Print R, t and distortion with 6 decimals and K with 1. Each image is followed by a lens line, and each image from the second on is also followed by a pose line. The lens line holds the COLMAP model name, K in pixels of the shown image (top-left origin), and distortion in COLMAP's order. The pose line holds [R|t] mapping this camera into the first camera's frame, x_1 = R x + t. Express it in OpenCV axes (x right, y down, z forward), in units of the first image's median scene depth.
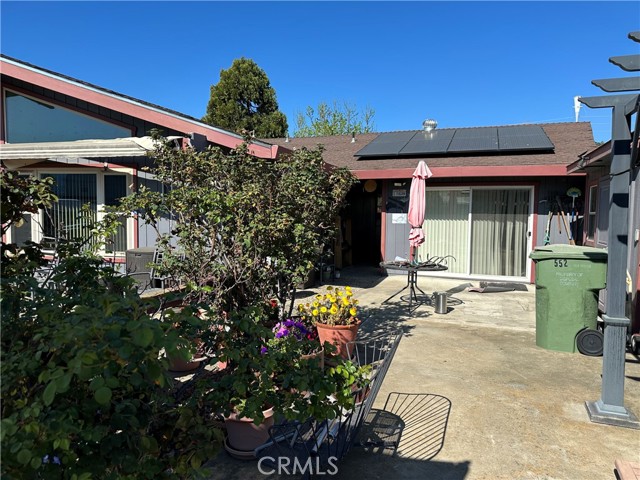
lens RADIAL K [[458.6, 0, 317.8], [0, 458.6, 240.3], [0, 0, 1]] dist [0.029017, -0.038478]
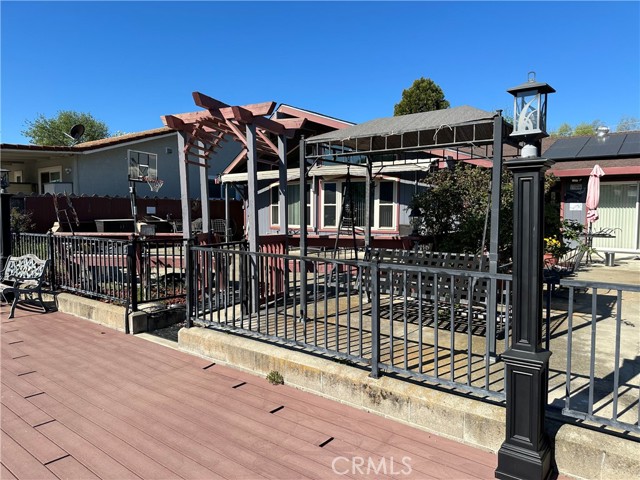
lens RADIAL K [[458.6, 0, 325.3], [0, 458.6, 248.7], [0, 0, 1]] dist [0.029017, -0.038478]
pose [[0.956252, 0.007871, -0.292440, -0.165702], [-0.003653, 0.999881, 0.014968, 0.075109], [0.292523, -0.013245, 0.956167, -0.647976]]
